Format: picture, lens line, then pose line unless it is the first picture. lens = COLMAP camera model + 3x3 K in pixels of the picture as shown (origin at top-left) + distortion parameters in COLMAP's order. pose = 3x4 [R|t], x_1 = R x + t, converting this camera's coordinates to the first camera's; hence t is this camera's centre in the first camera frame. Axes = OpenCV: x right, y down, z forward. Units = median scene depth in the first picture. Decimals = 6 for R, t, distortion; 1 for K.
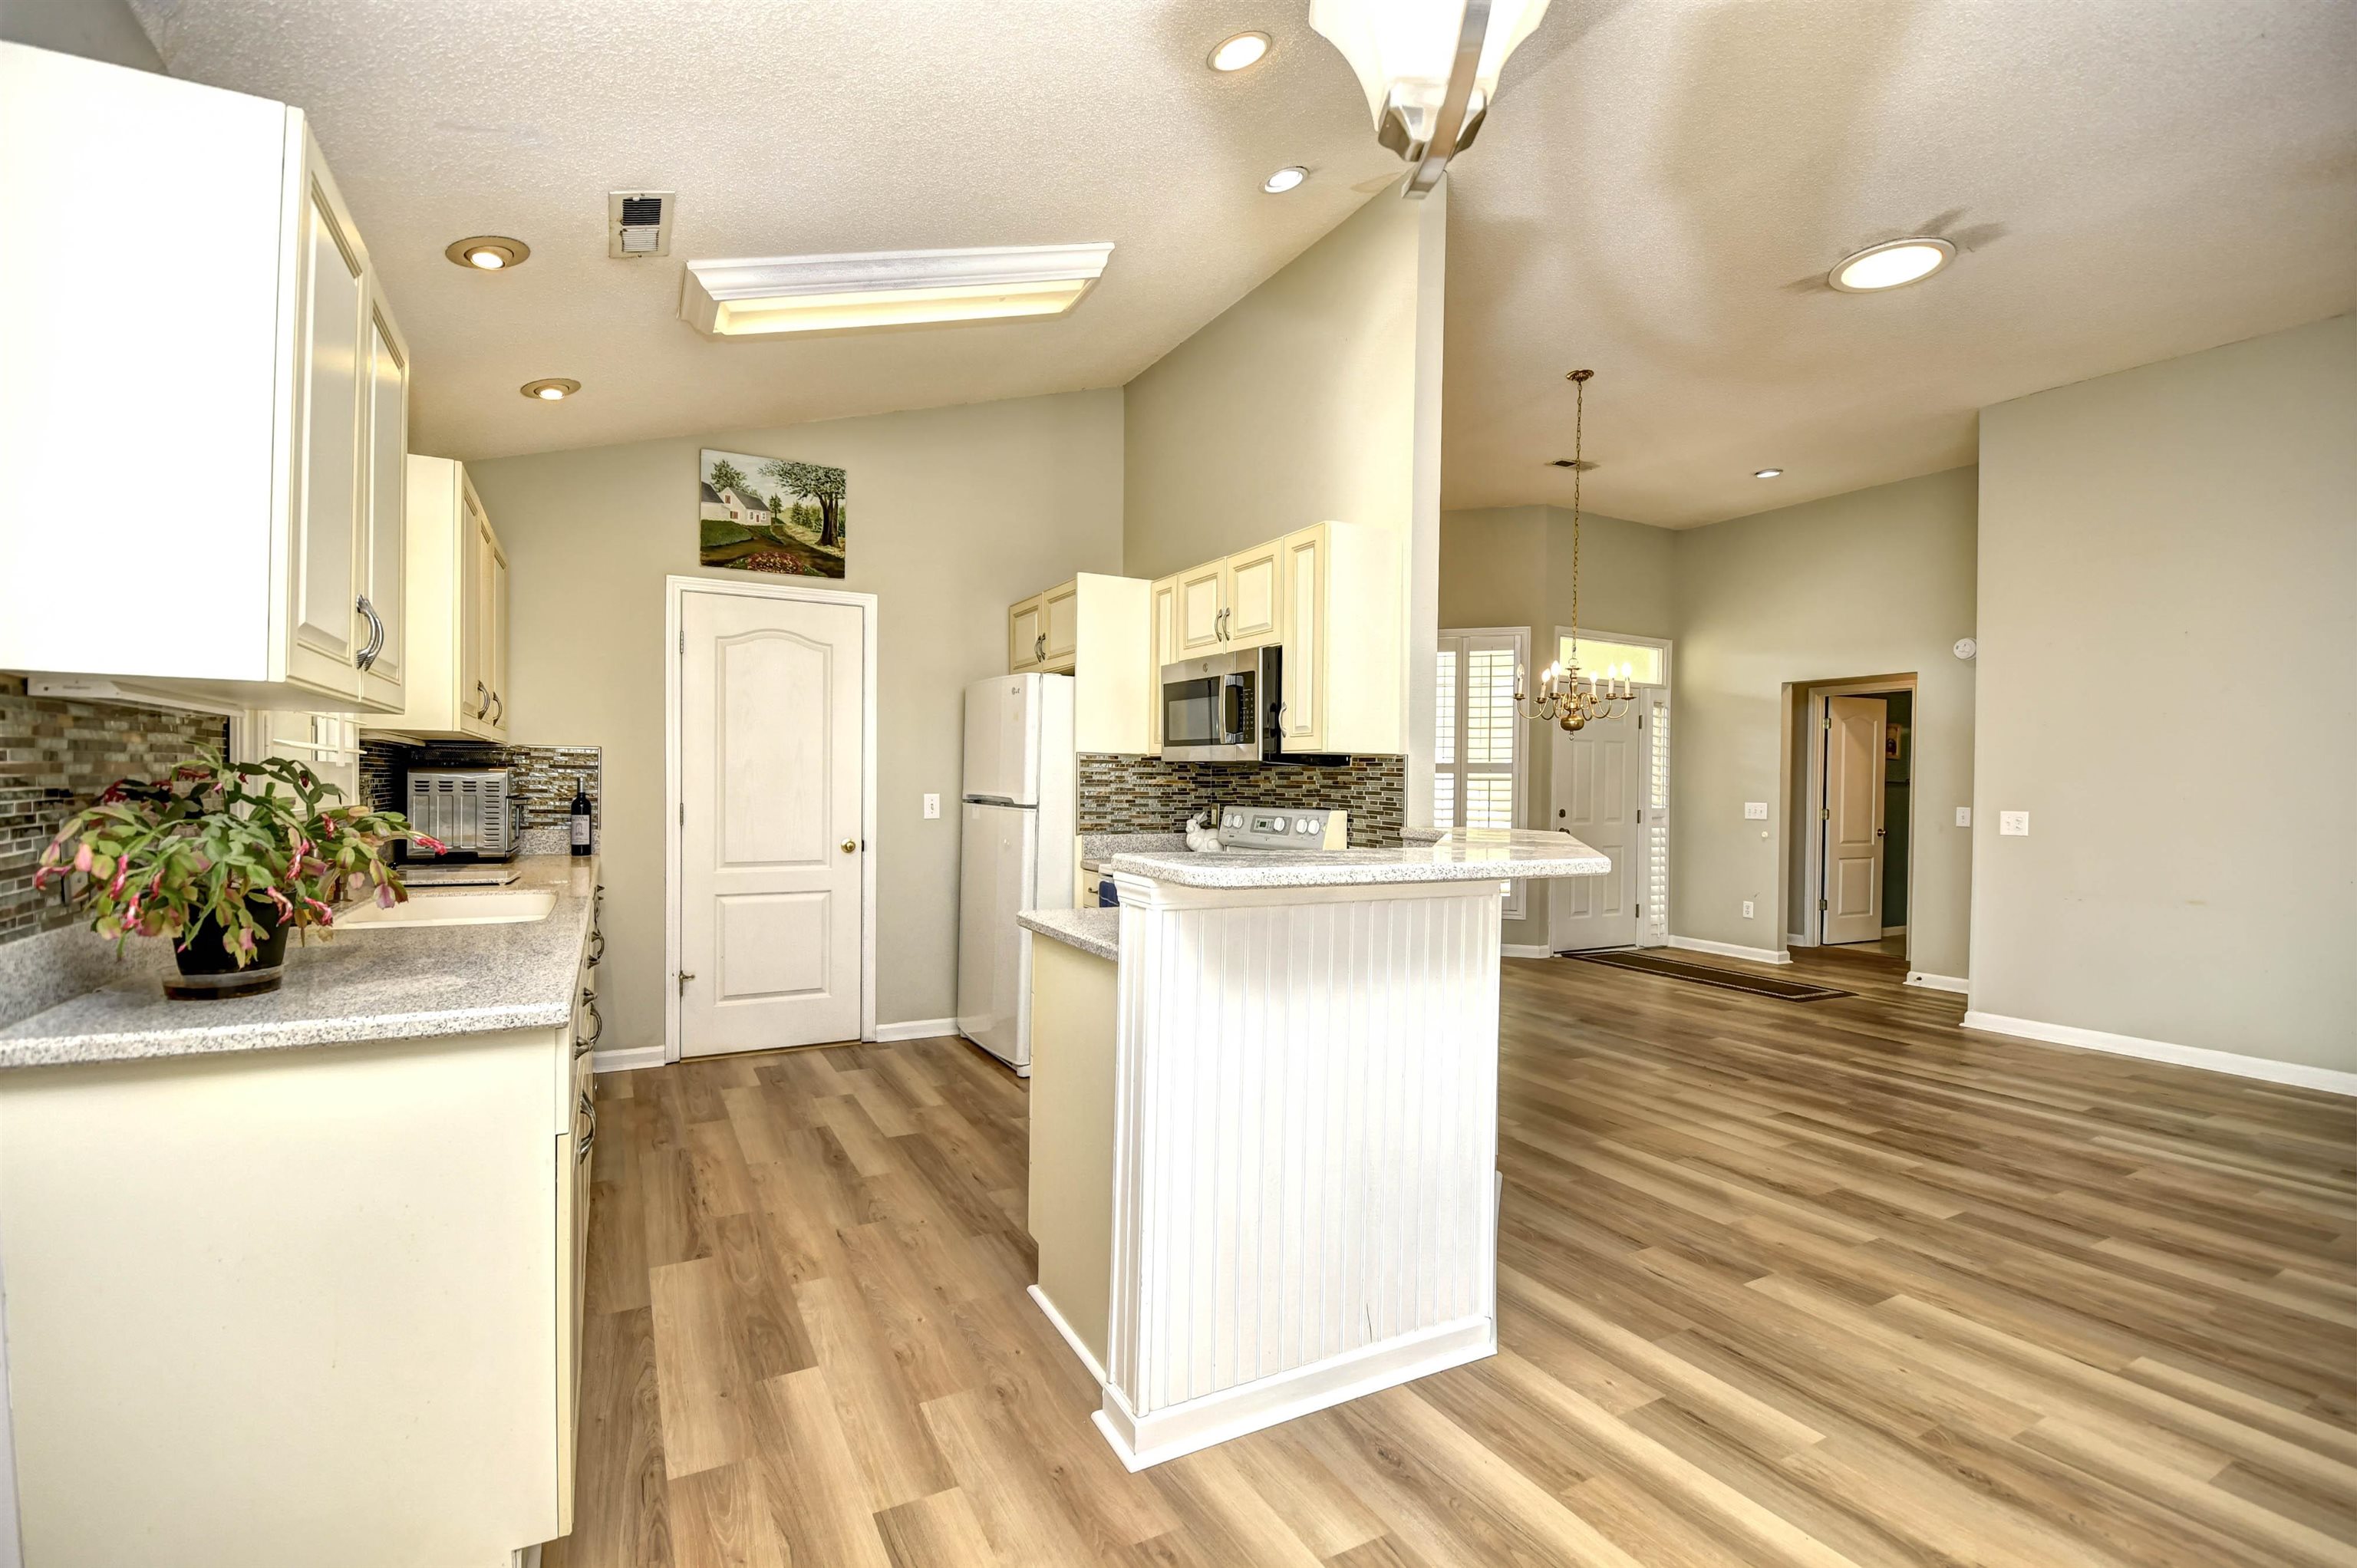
lens RADIAL K [[1049.0, 0, 1186.7], [0, 1049.0, 800.5], [0, 0, 1]] dist [0.014898, -0.021007]
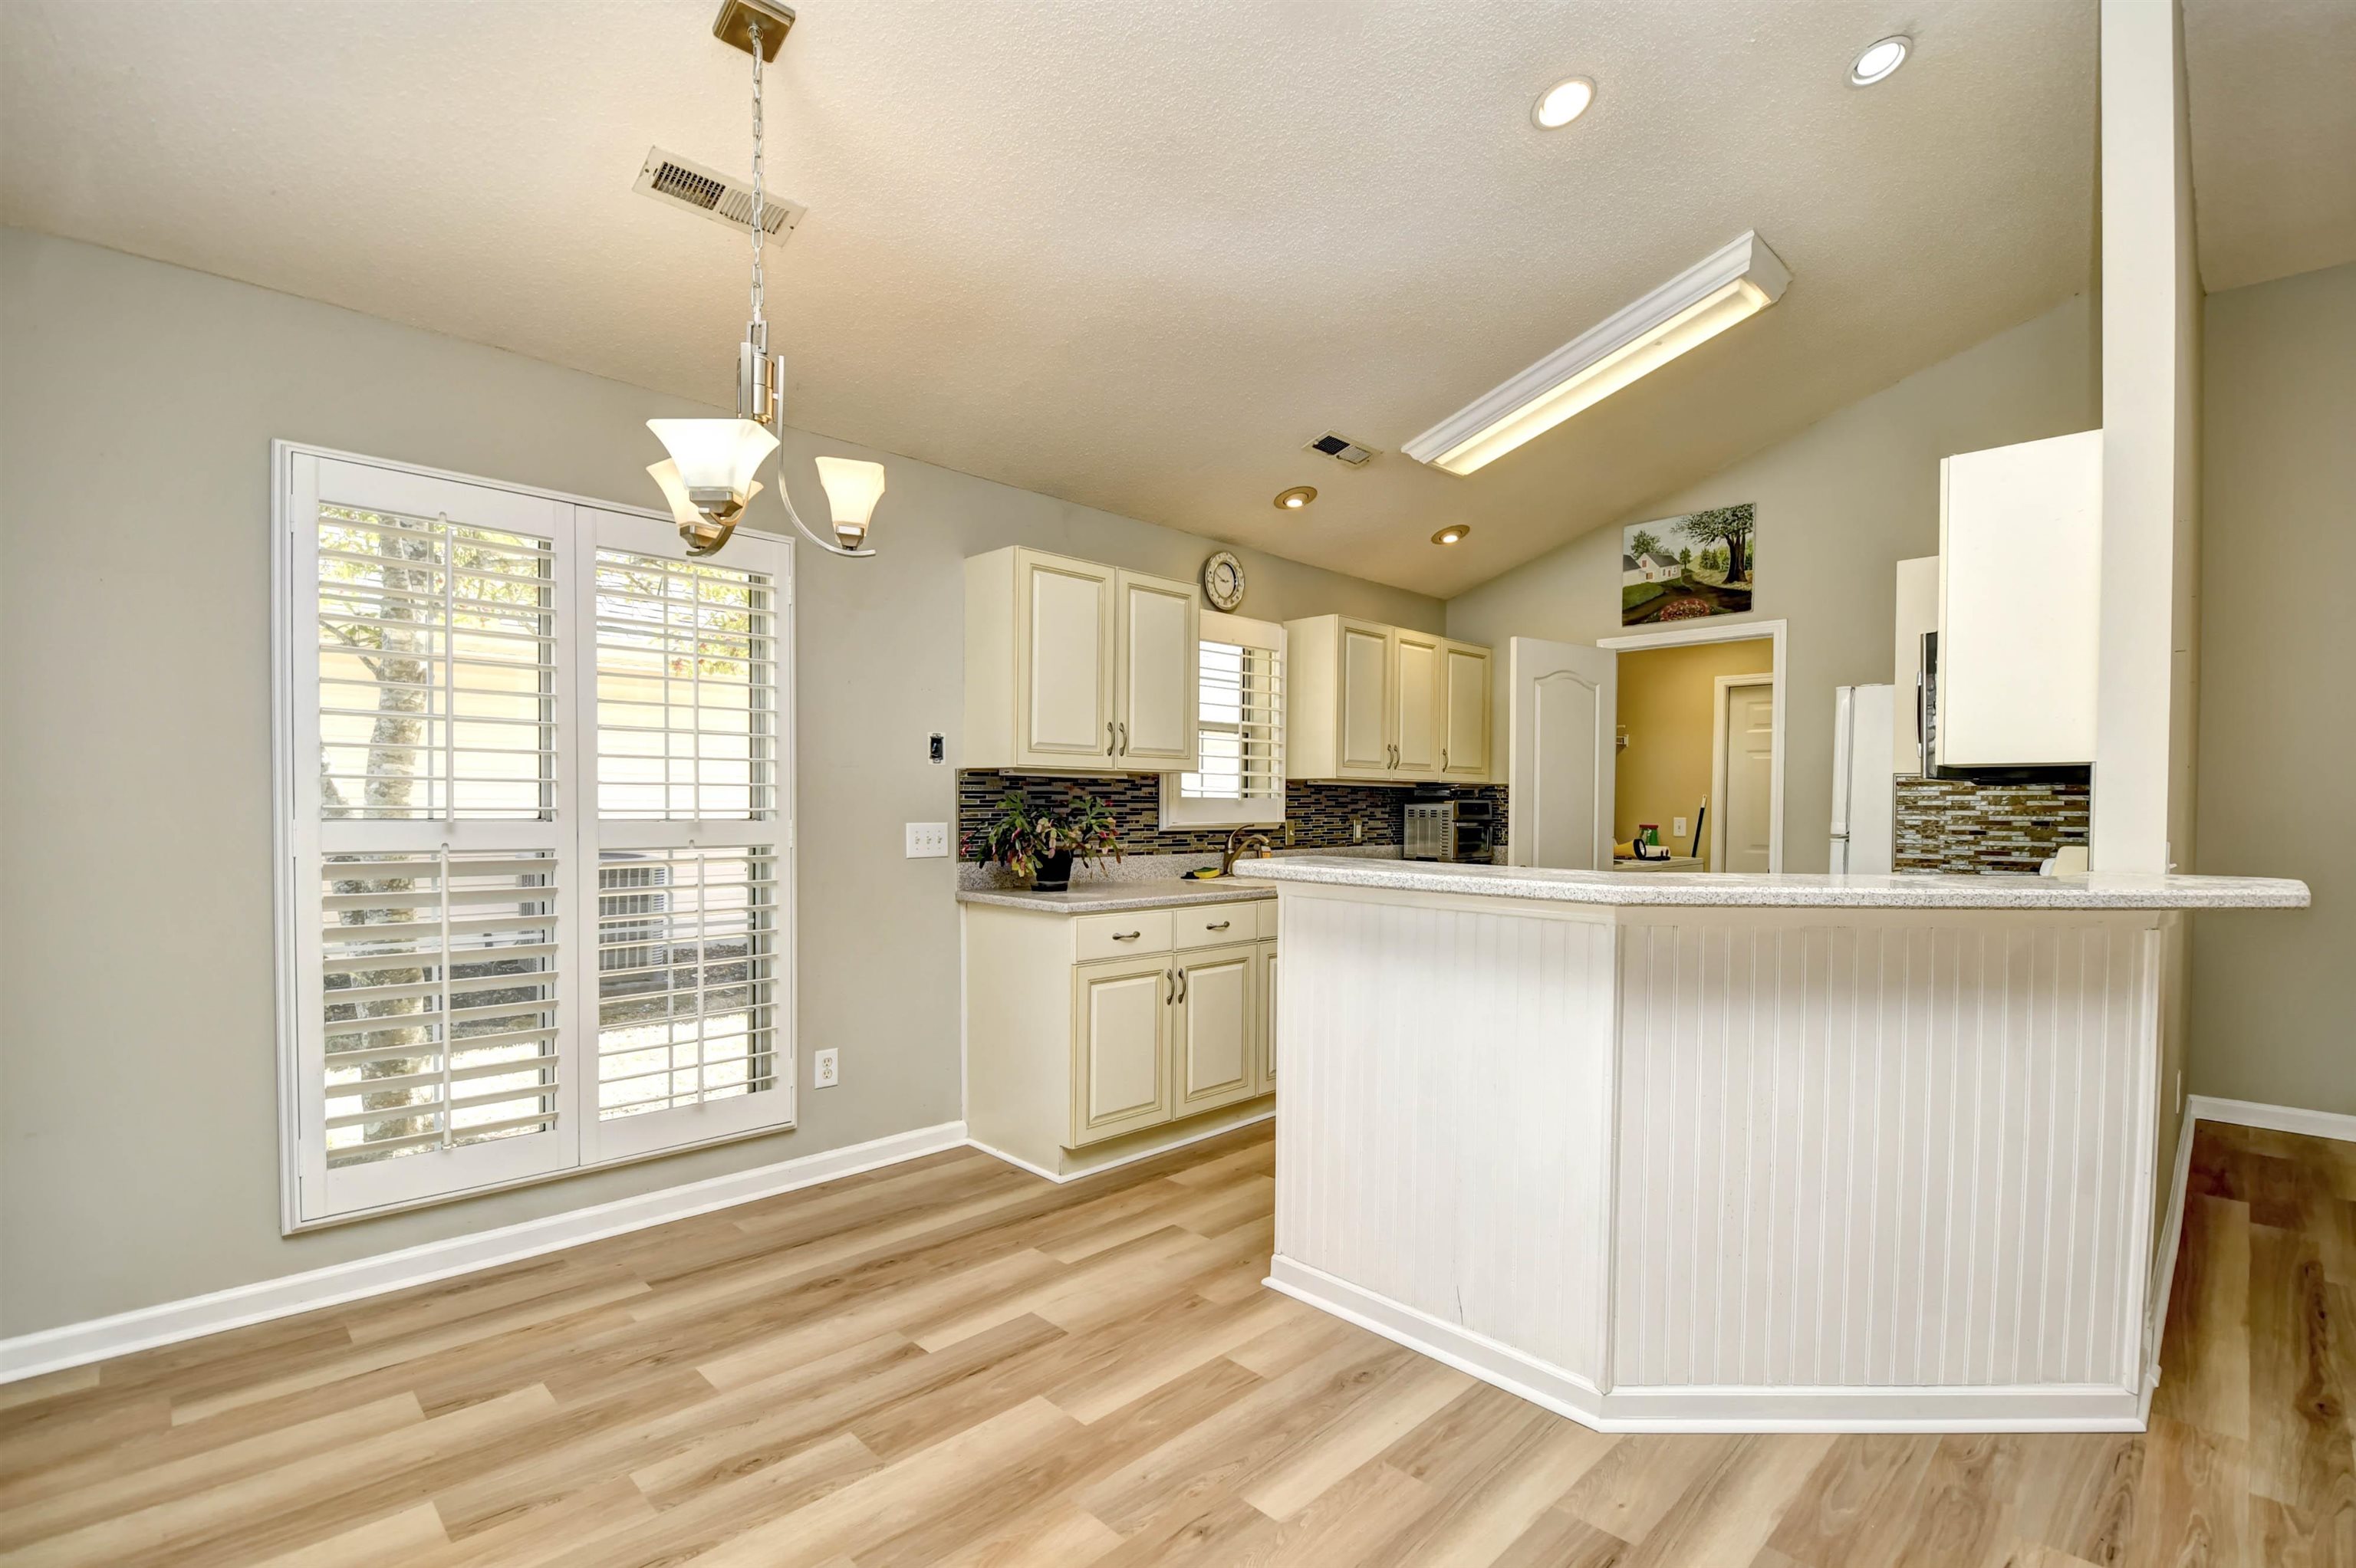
lens RADIAL K [[1062.5, 0, 1176.3], [0, 1062.5, 828.1], [0, 0, 1]] dist [0.015233, -0.022109]
pose [[0.275121, 0.010704, -0.961350, 0.571415], [-0.019911, 0.999787, 0.005434, 0.005114], [0.961203, 0.017647, 0.275276, 0.208869]]
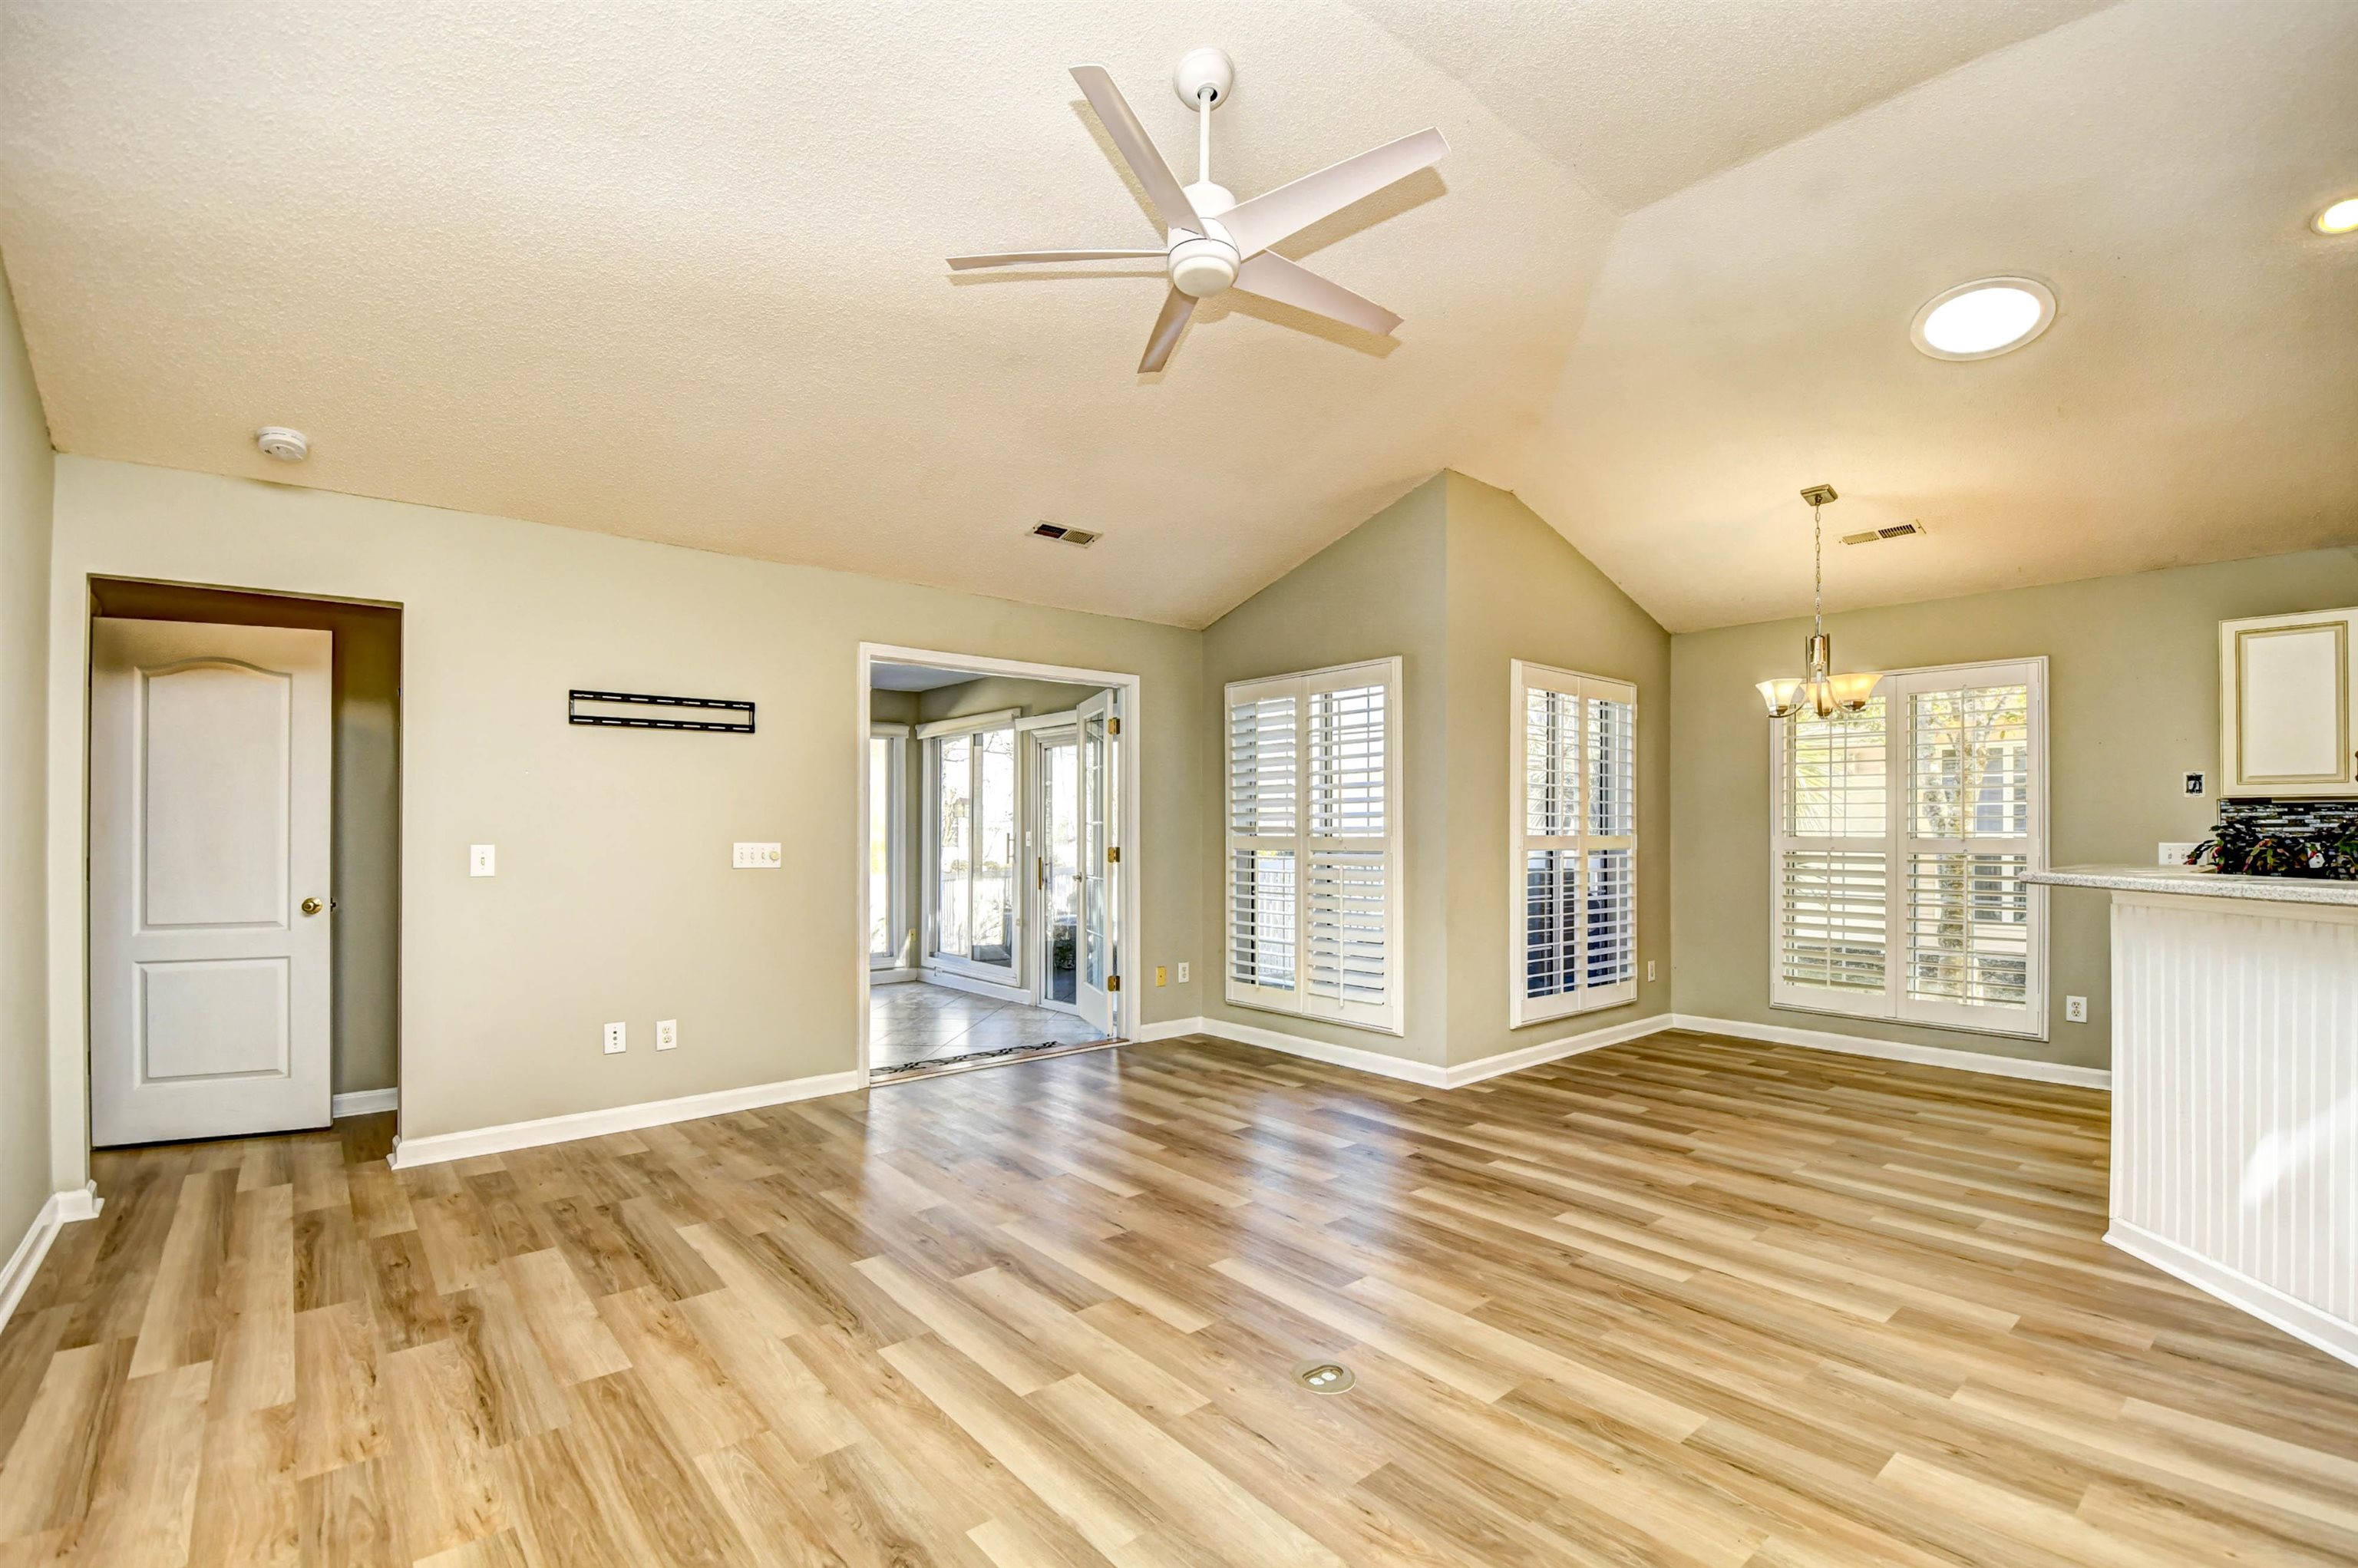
lens RADIAL K [[1043.3, 0, 1186.6], [0, 1043.3, 823.5], [0, 0, 1]] dist [0.011783, -0.018565]
pose [[-0.978453, -0.015106, -0.205915, 0.927557], [-0.017543, 0.999796, 0.010014, -0.003203], [0.205722, 0.013410, -0.978519, 1.099364]]
